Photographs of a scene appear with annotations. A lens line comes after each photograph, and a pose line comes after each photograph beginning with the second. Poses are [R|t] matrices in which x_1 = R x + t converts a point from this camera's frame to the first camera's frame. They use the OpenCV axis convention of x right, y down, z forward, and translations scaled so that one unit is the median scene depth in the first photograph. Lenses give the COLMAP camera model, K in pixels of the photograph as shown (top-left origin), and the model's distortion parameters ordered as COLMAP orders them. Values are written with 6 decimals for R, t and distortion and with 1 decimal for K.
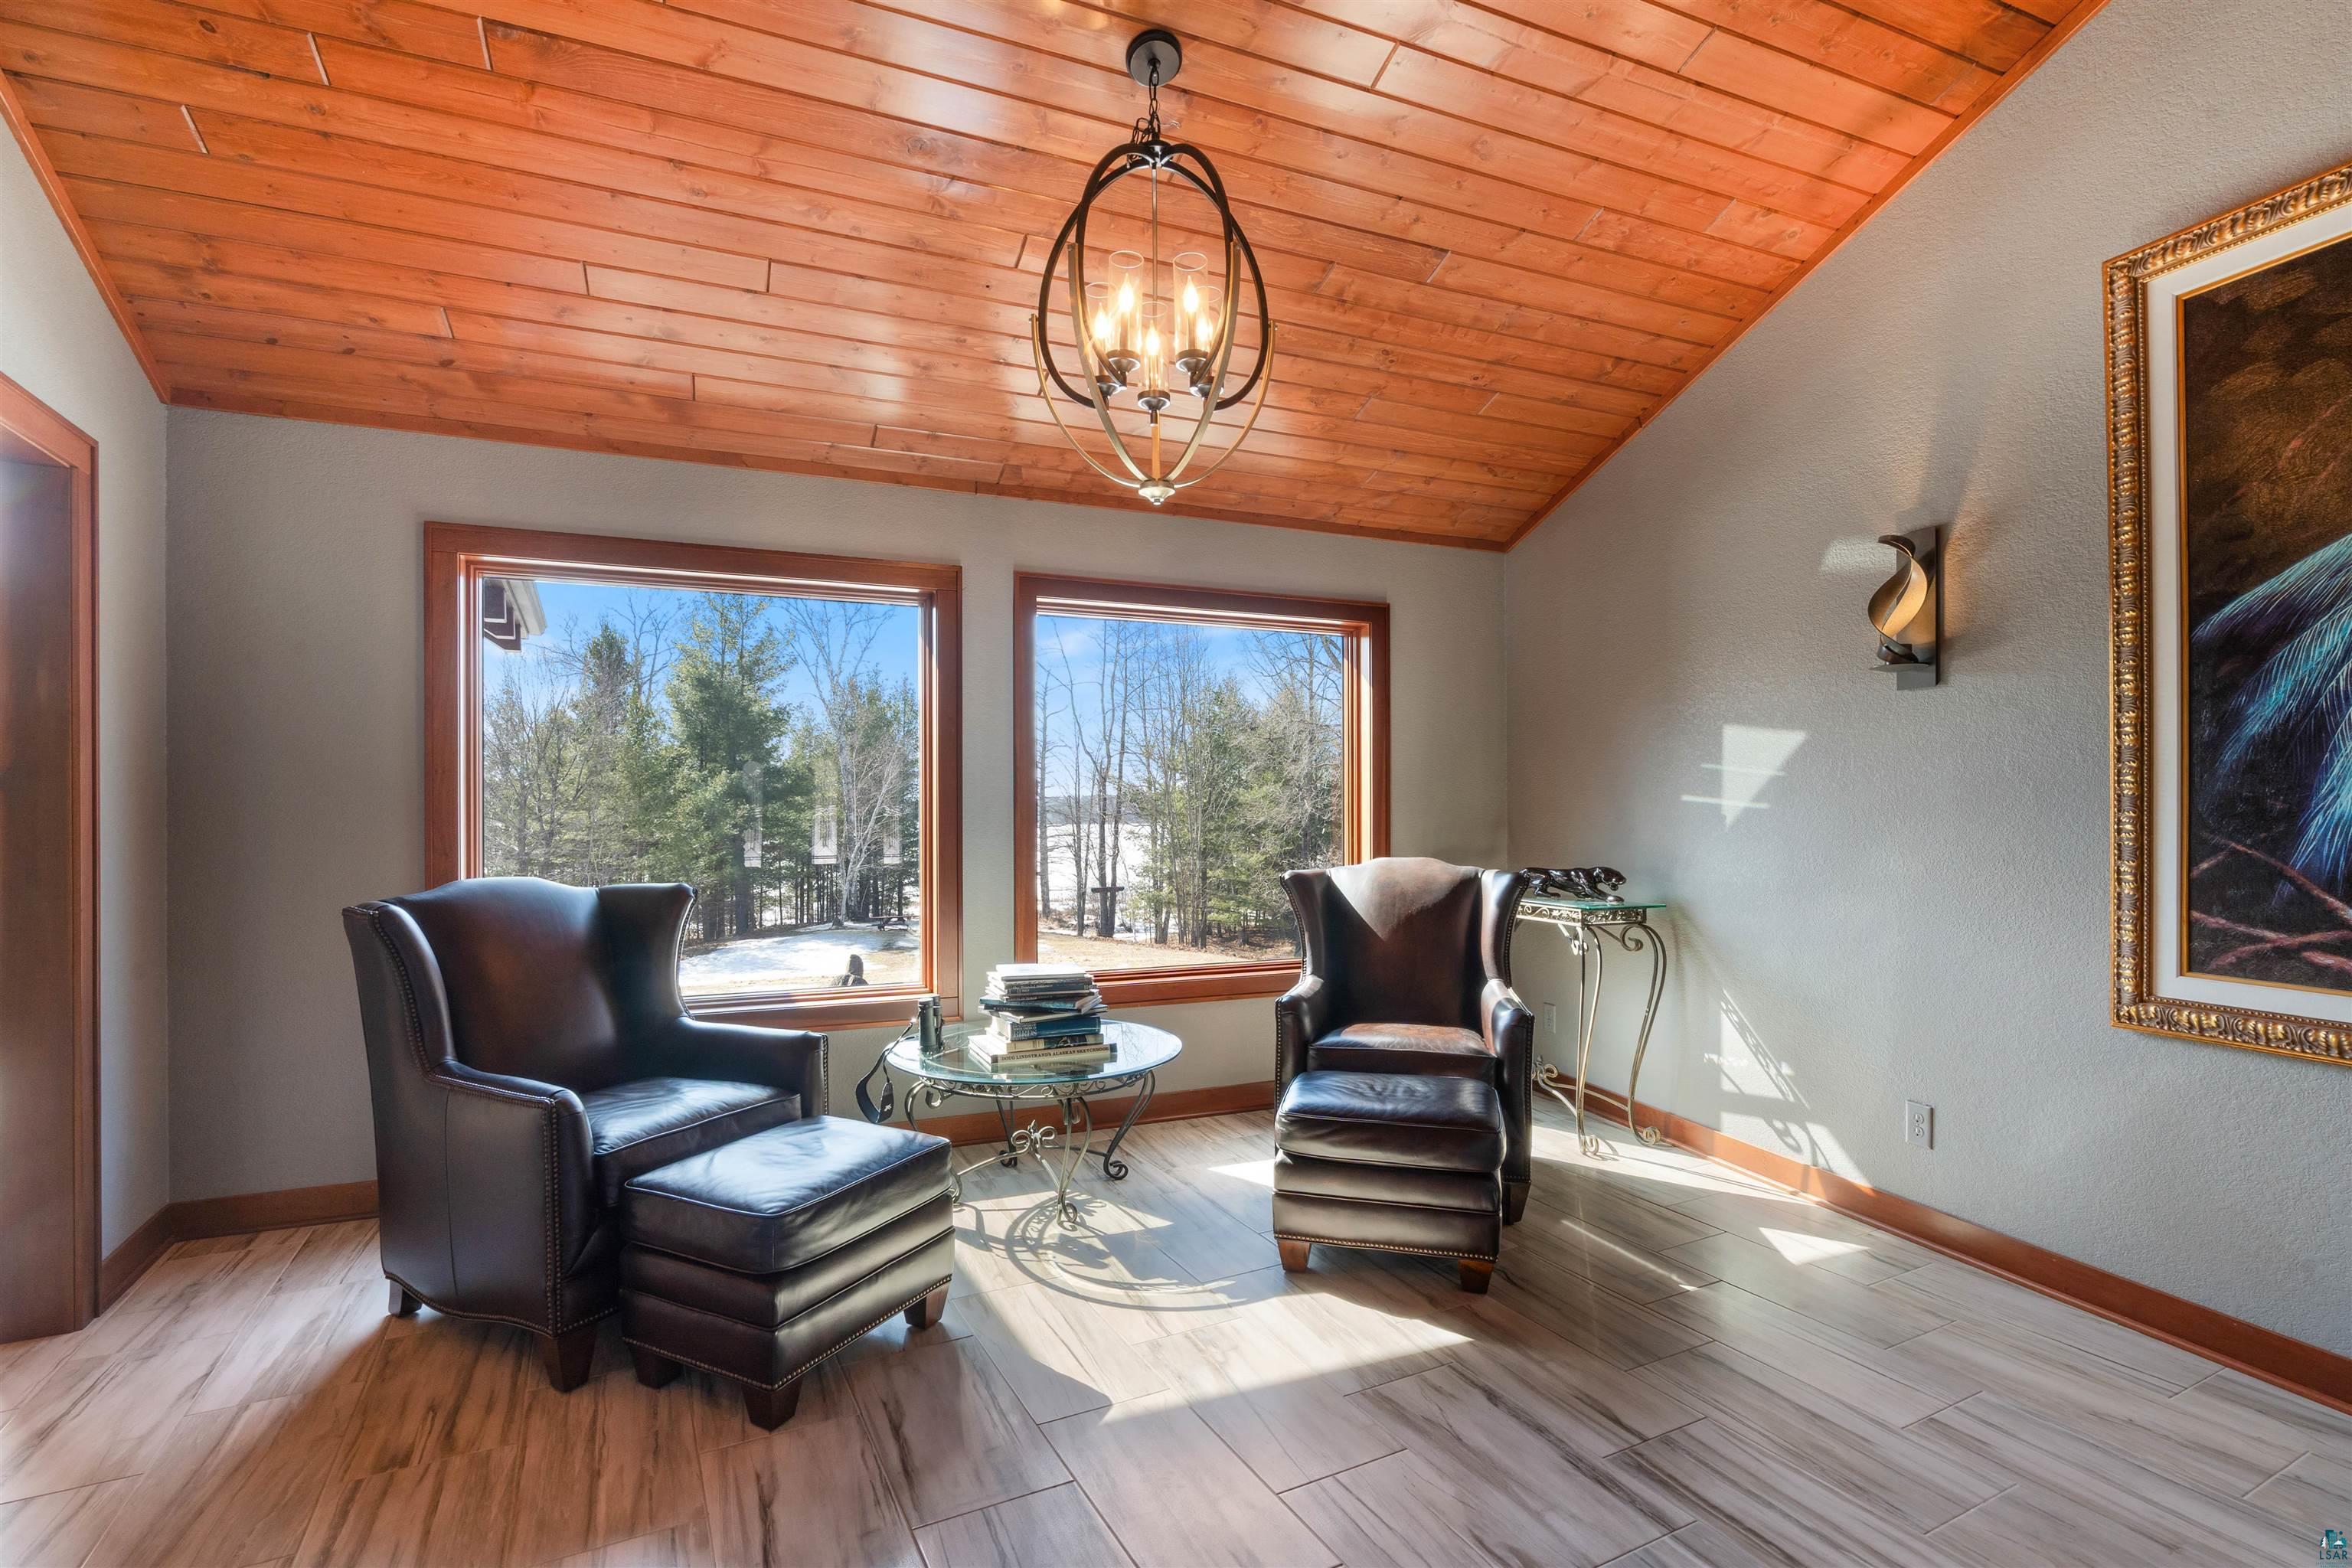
lens RADIAL K [[1075.8, 0, 1153.2], [0, 1075.8, 791.0], [0, 0, 1]] dist [0.001244, -0.001576]
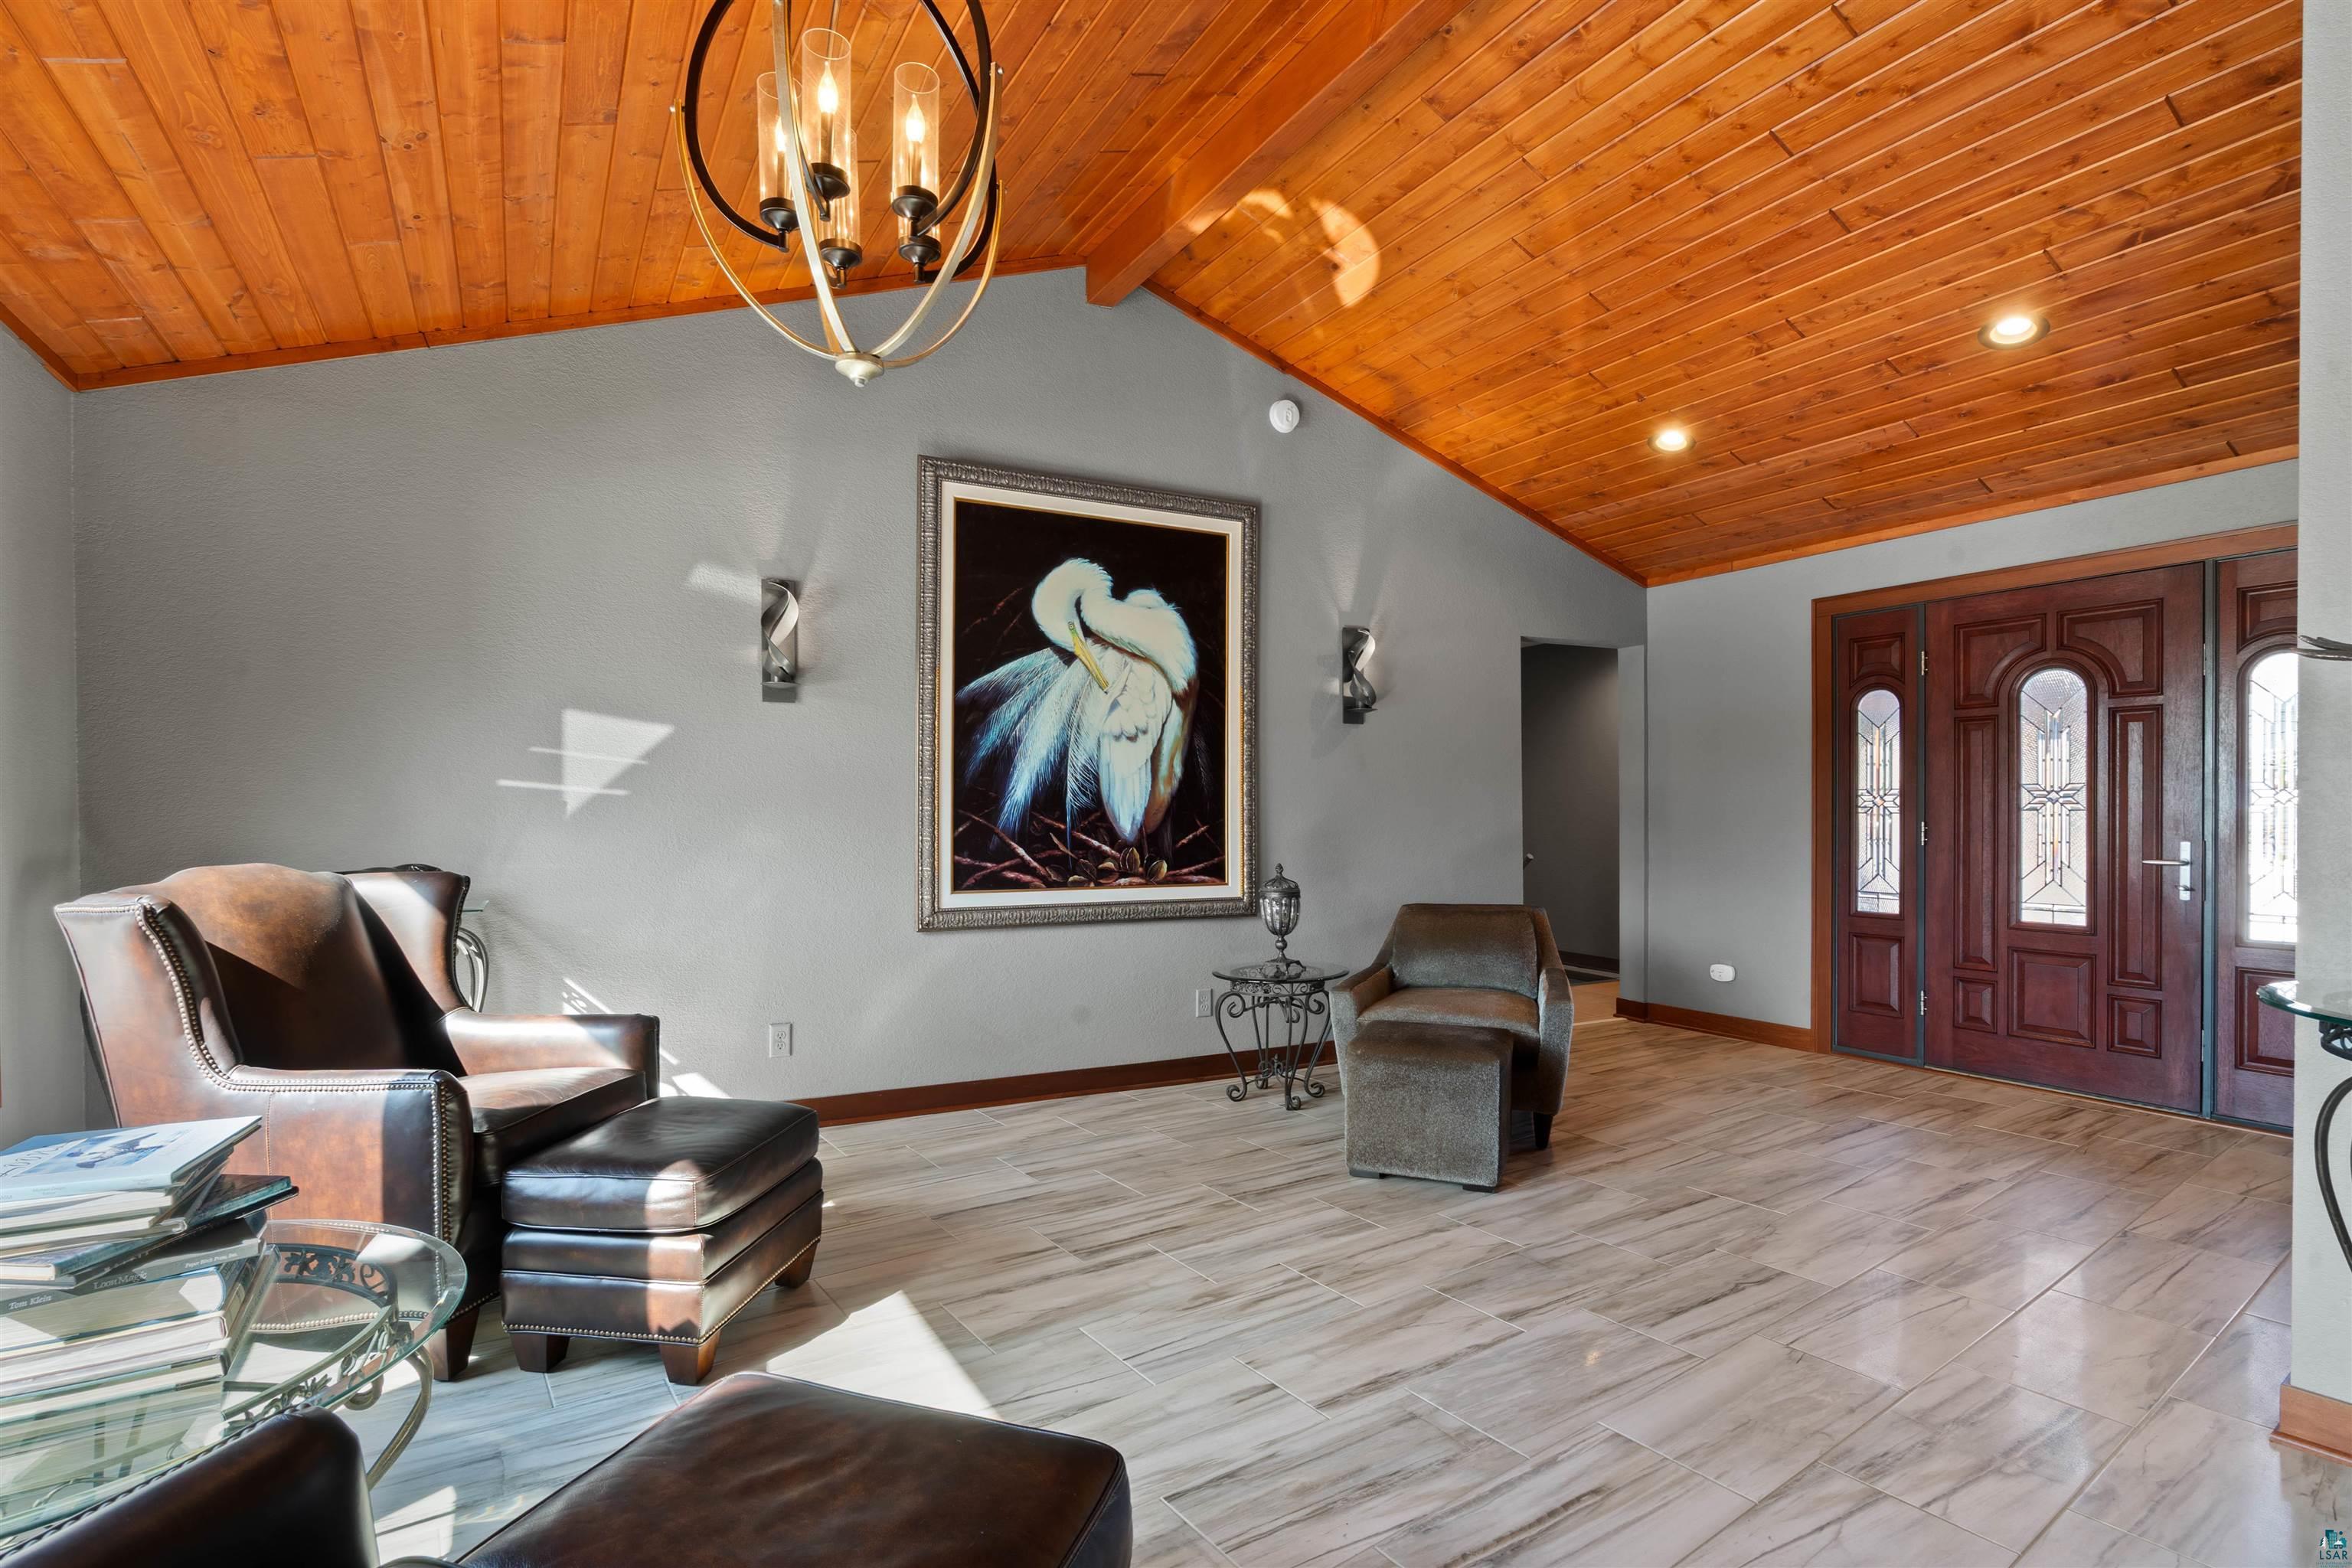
lens RADIAL K [[1075.8, 0, 1188.6], [0, 1075.8, 794.2], [0, 0, 1]] dist [0.001244, -0.001576]
pose [[-0.144209, 0.010211, 0.989495, -0.732138], [-0.016886, 0.999776, -0.012778, 0.025884], [-0.989403, -0.018552, -0.144005, 0.807114]]
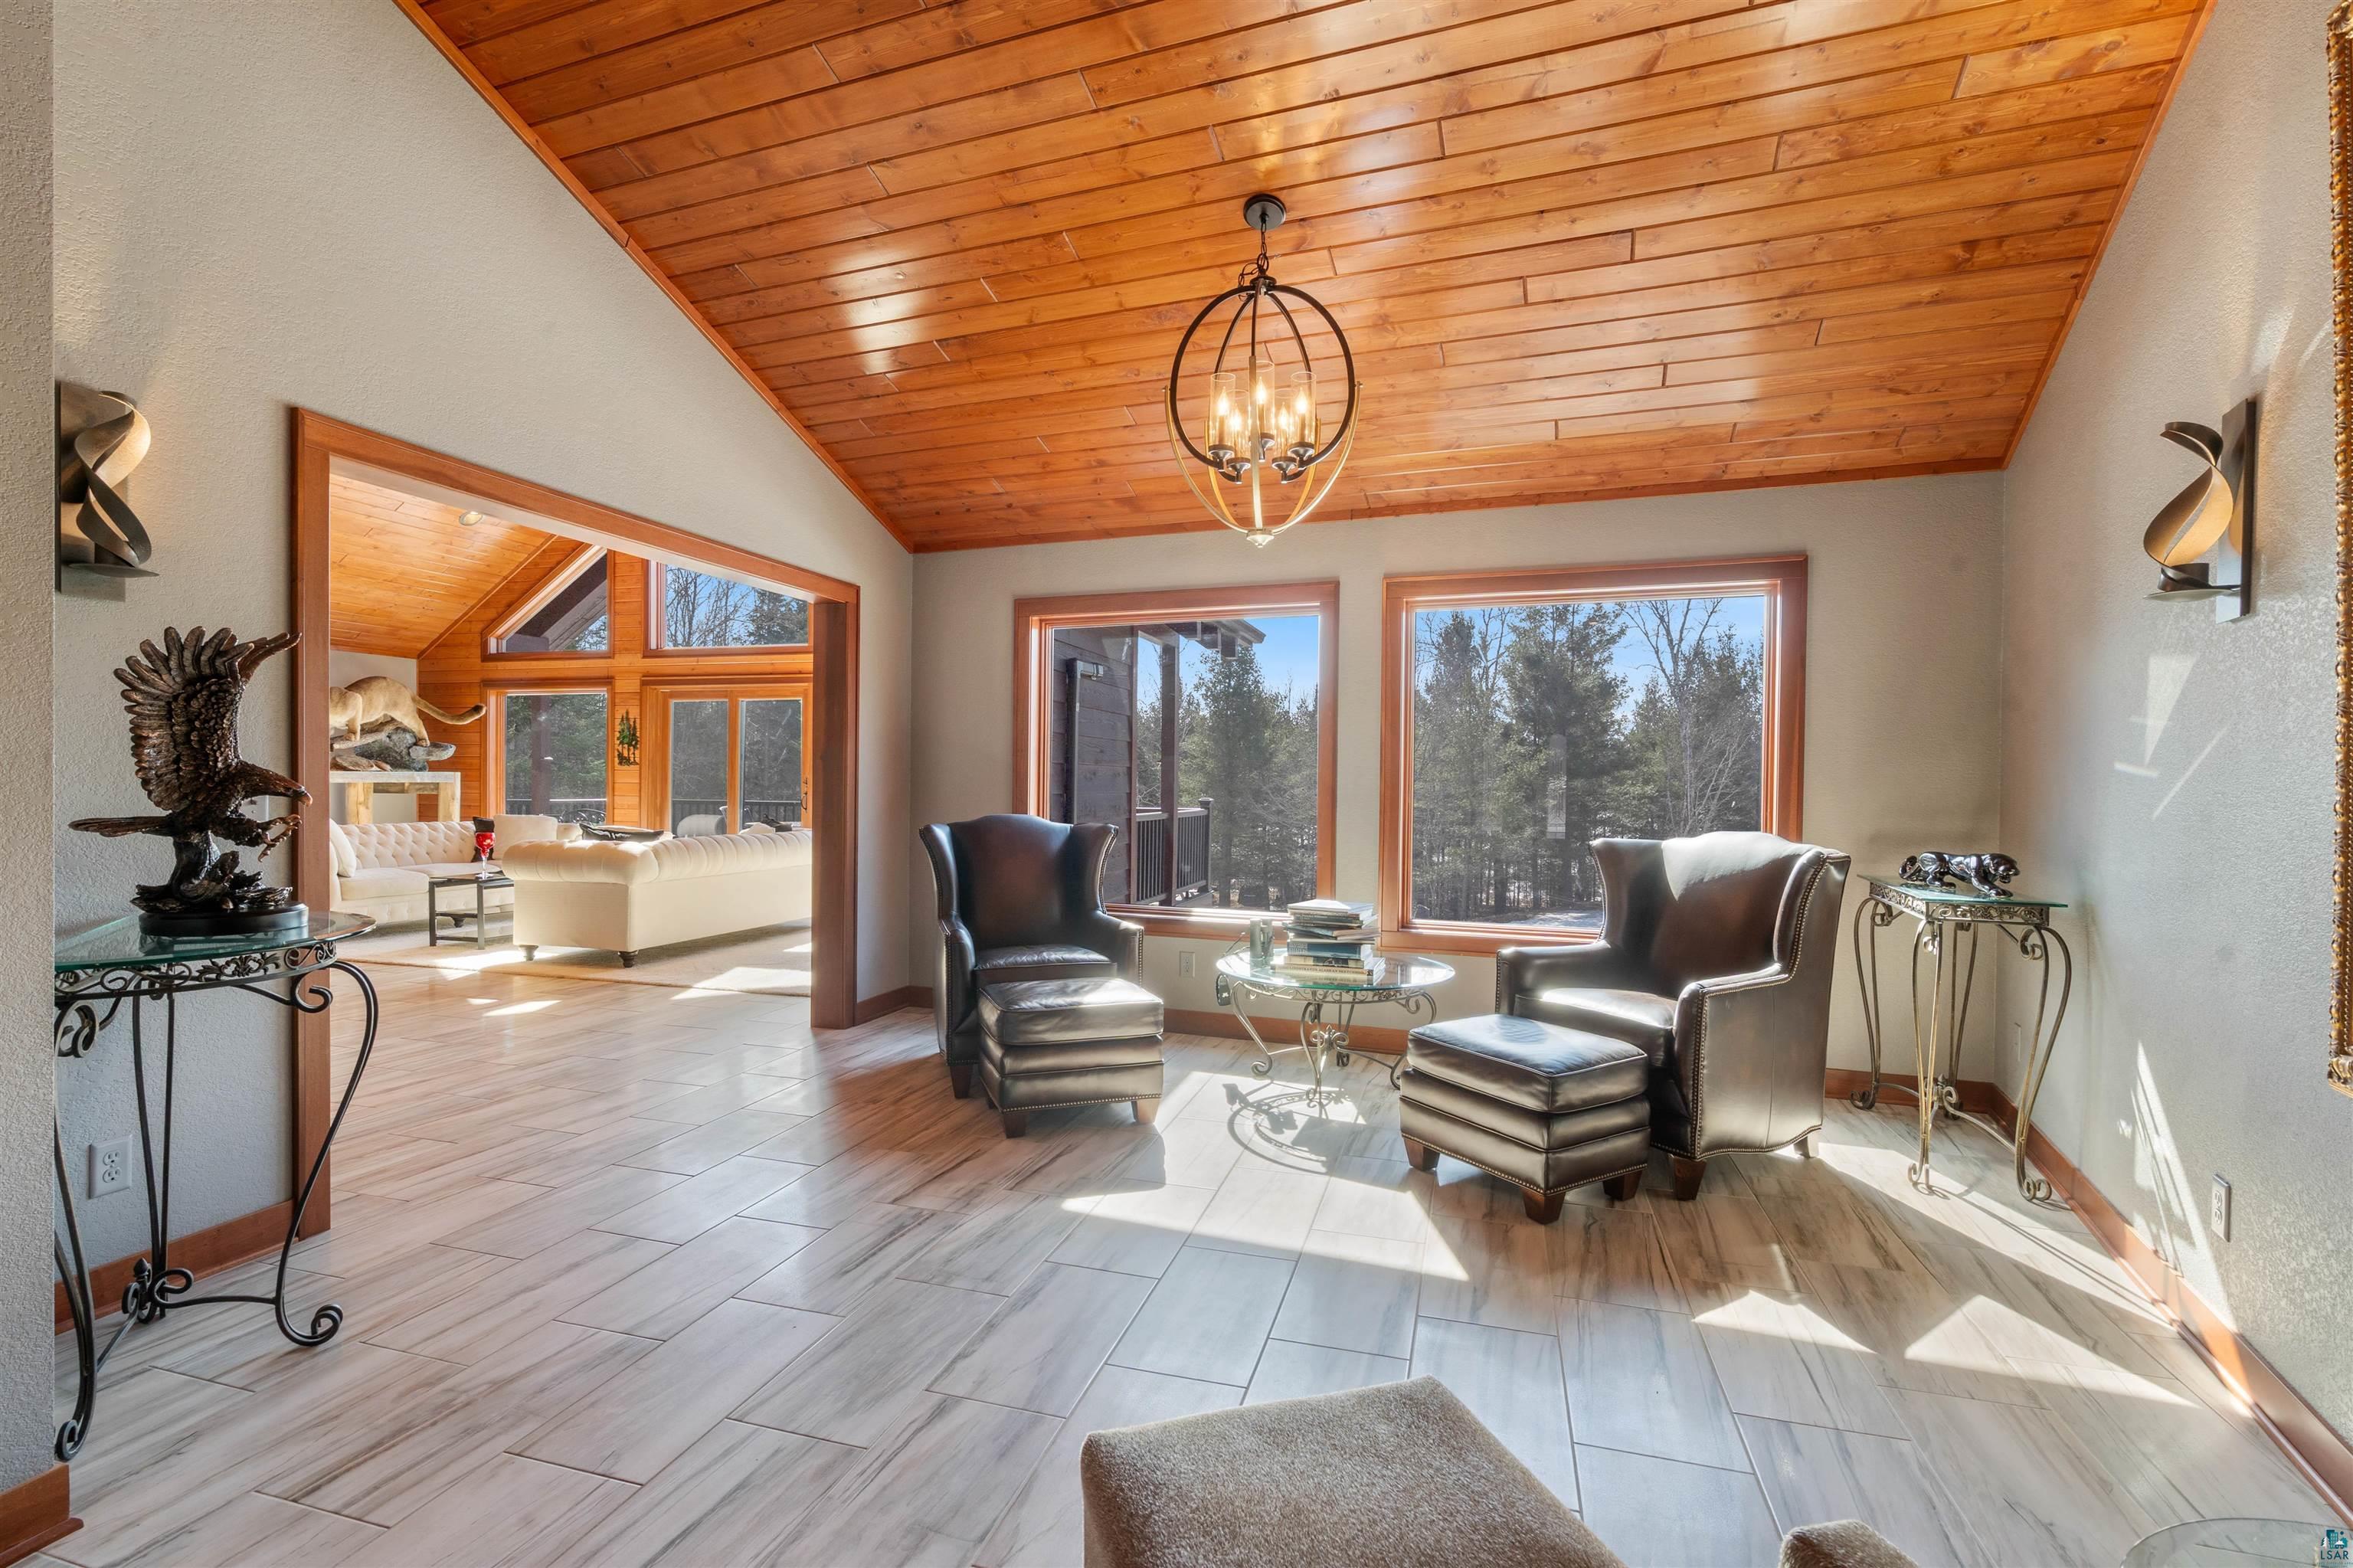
lens RADIAL K [[1076.2, 0, 1161.1], [0, 1076.2, 793.0], [0, 0, 1]] dist [0.001244, -0.001576]
pose [[0.713547, 0.026819, -0.700094, 0.758308], [-0.008412, 0.999523, 0.029715, -0.006693], [0.700557, -0.015314, 0.713432, -0.028364]]
